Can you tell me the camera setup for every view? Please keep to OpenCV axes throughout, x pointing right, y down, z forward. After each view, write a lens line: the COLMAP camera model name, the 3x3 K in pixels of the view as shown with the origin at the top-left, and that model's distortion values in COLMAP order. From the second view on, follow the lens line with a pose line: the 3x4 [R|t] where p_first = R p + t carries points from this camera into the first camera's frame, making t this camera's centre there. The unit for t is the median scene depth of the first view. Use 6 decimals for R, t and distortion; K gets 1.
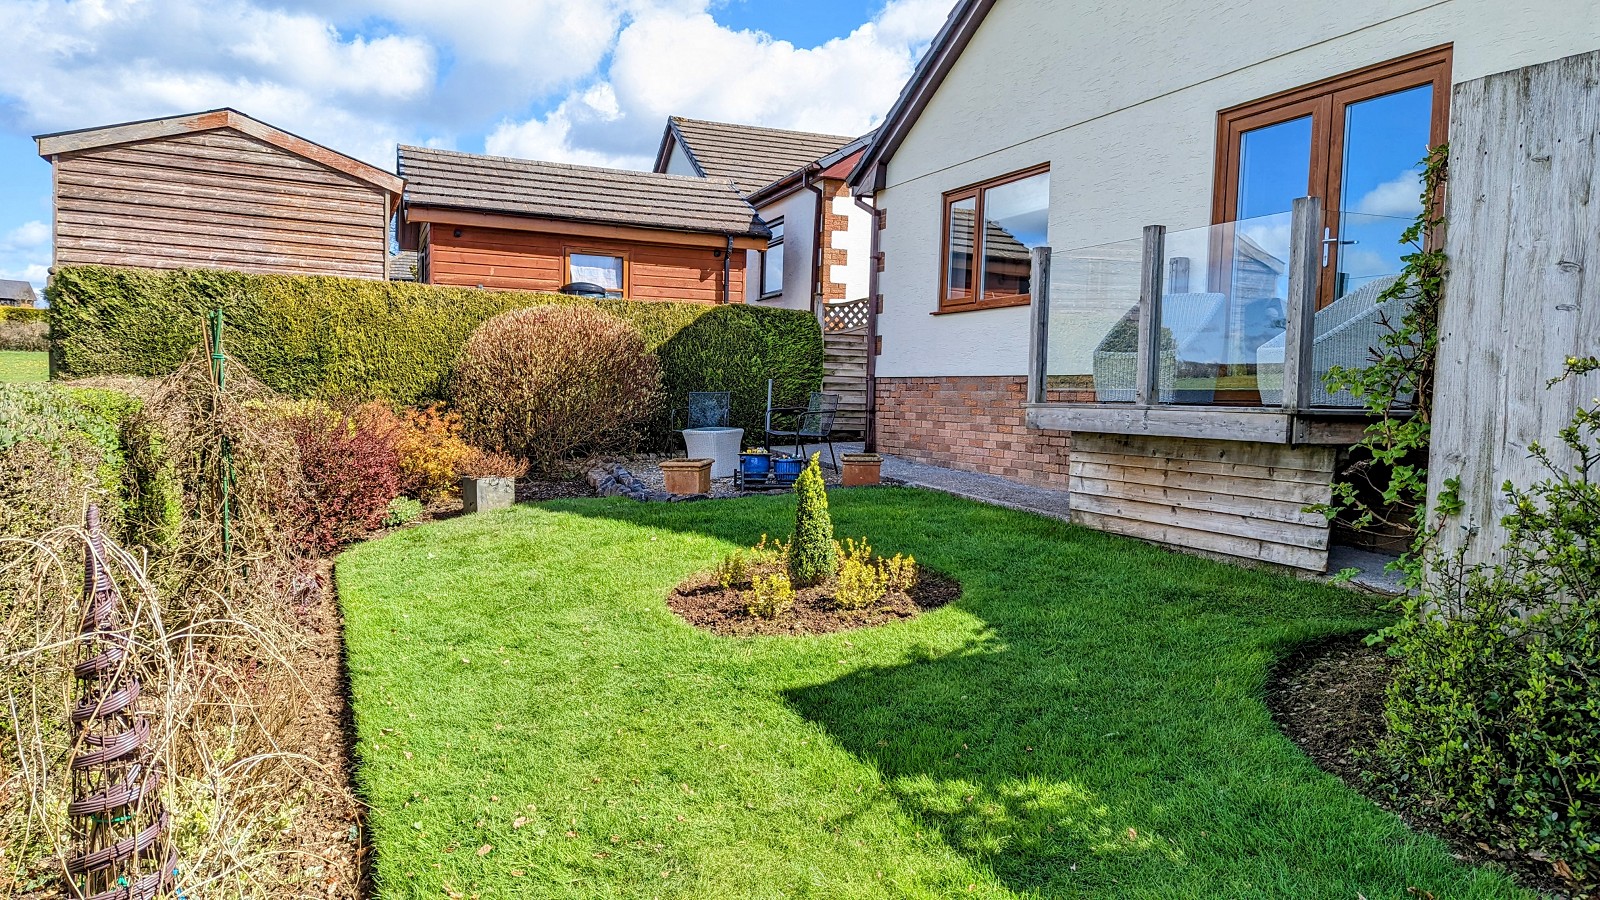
lens RADIAL K [[1084.7, 0, 800.0], [0, 1084.7, 450.0], [0, 0, 1]] dist [-0.000326, -0.000491]
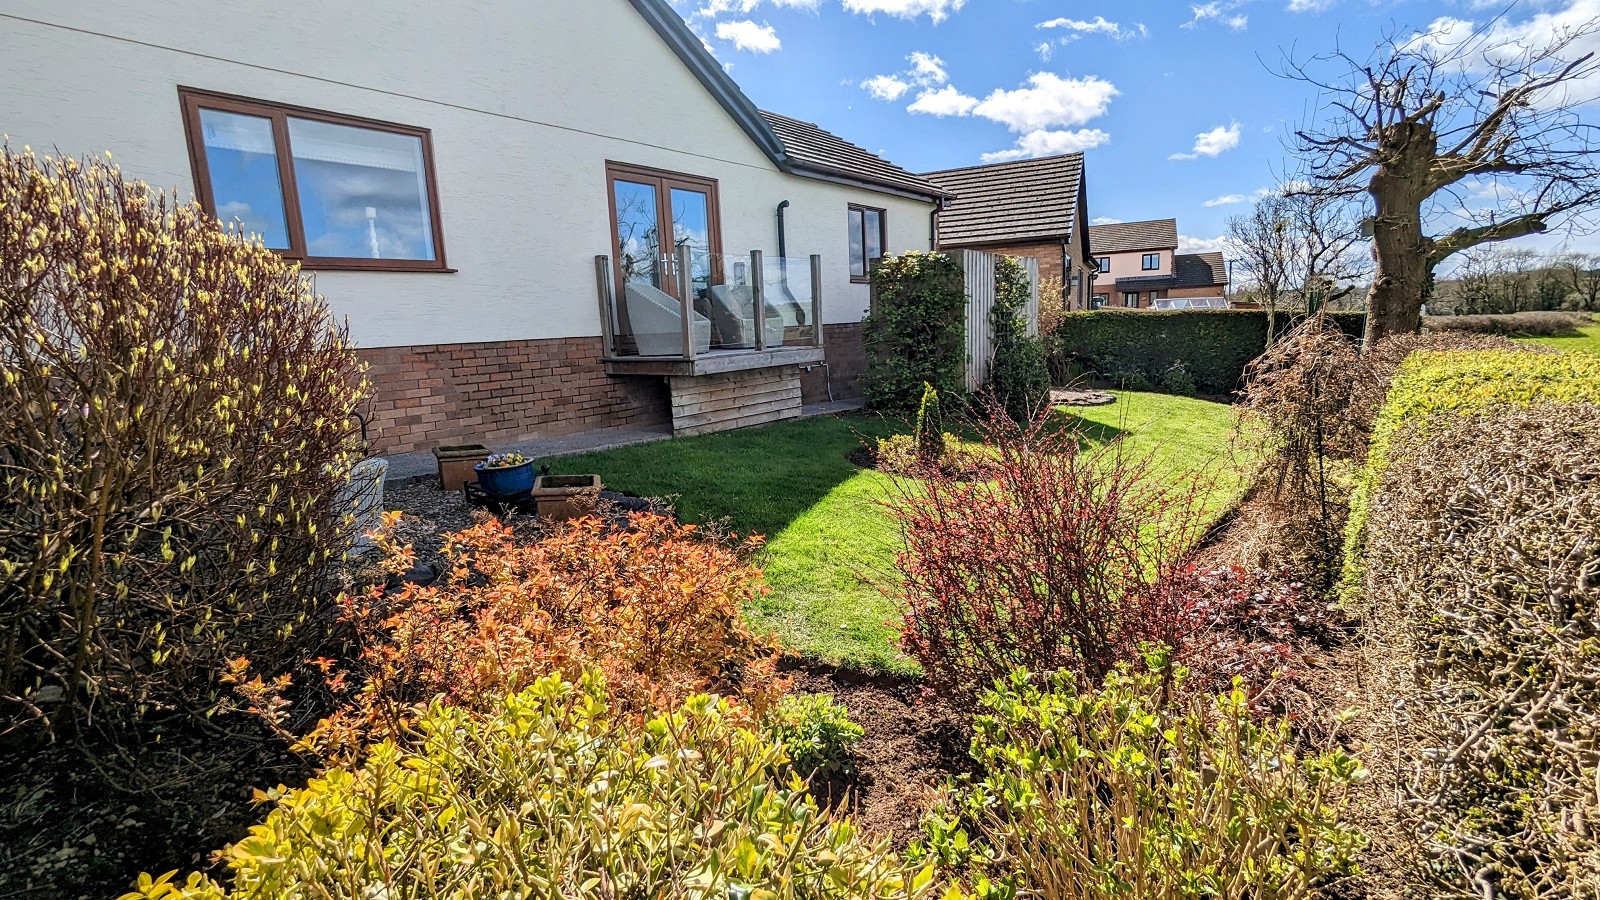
lens RADIAL K [[757.3, 0, 796.7], [0, 757.3, 449.8], [0, 0, 1]] dist [-0.001202, -0.001223]
pose [[-0.465569, -0.146938, 0.872728, -0.739292], [0.078929, 0.975297, 0.206313, -0.119283], [-0.881485, 0.164937, -0.442471, 1.340901]]
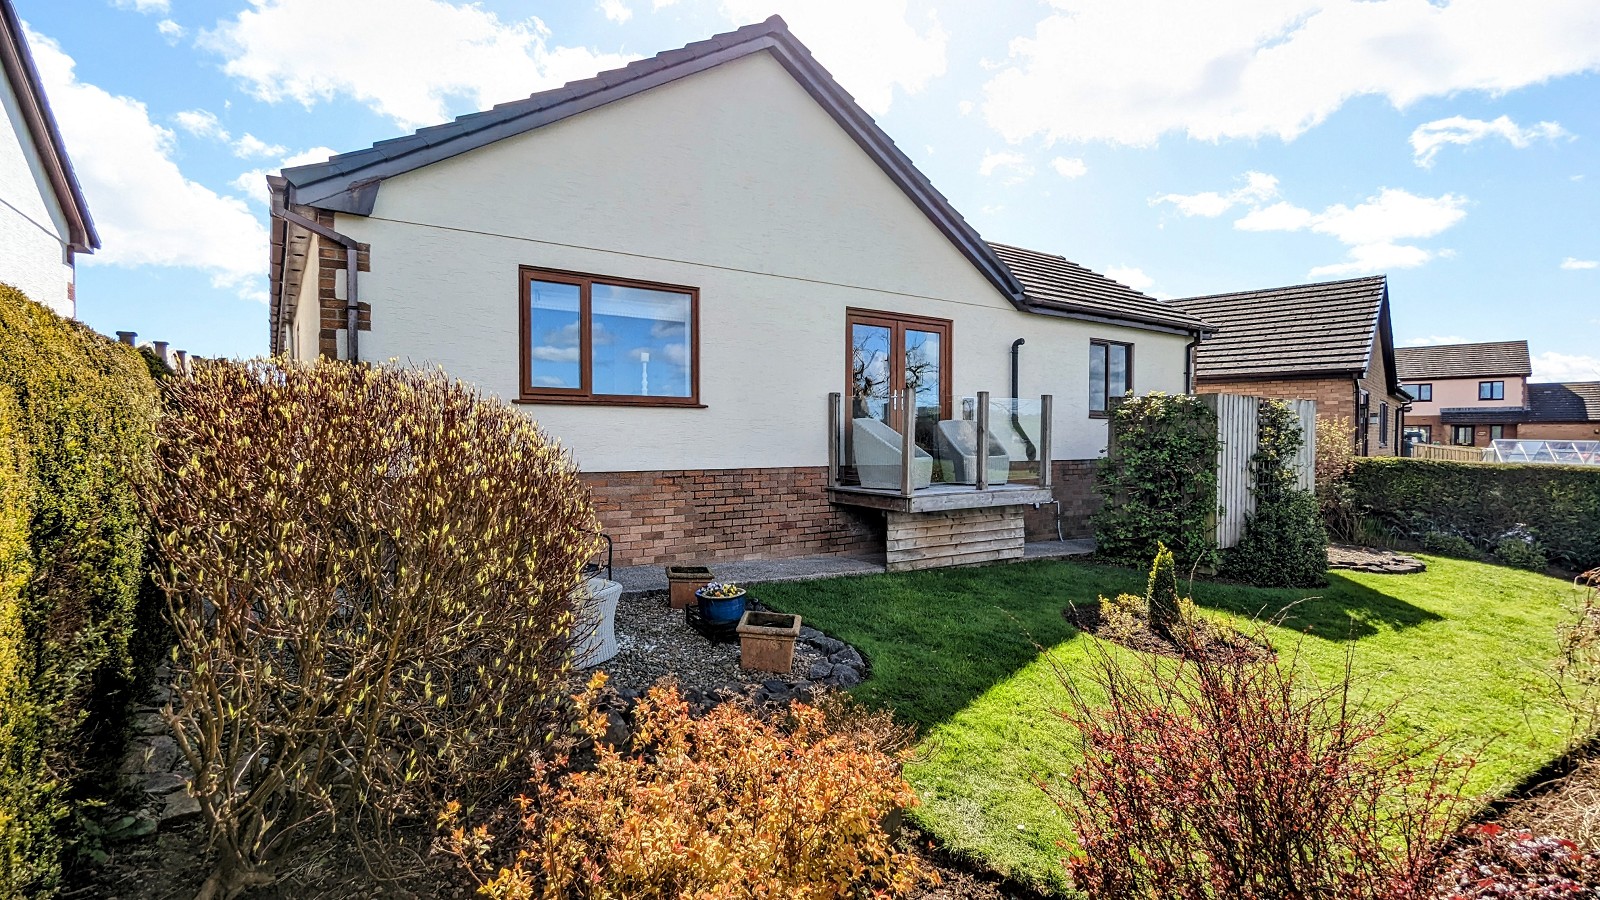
lens RADIAL K [[757.3, 0, 796.7], [0, 757.3, 449.8], [0, 0, 1]] dist [-0.001202, -0.001223]
pose [[-0.163083, -0.045766, 0.985550, -0.762958], [0.041784, 0.997707, 0.053245, -0.164964], [-0.985727, 0.049864, -0.160797, 1.311315]]
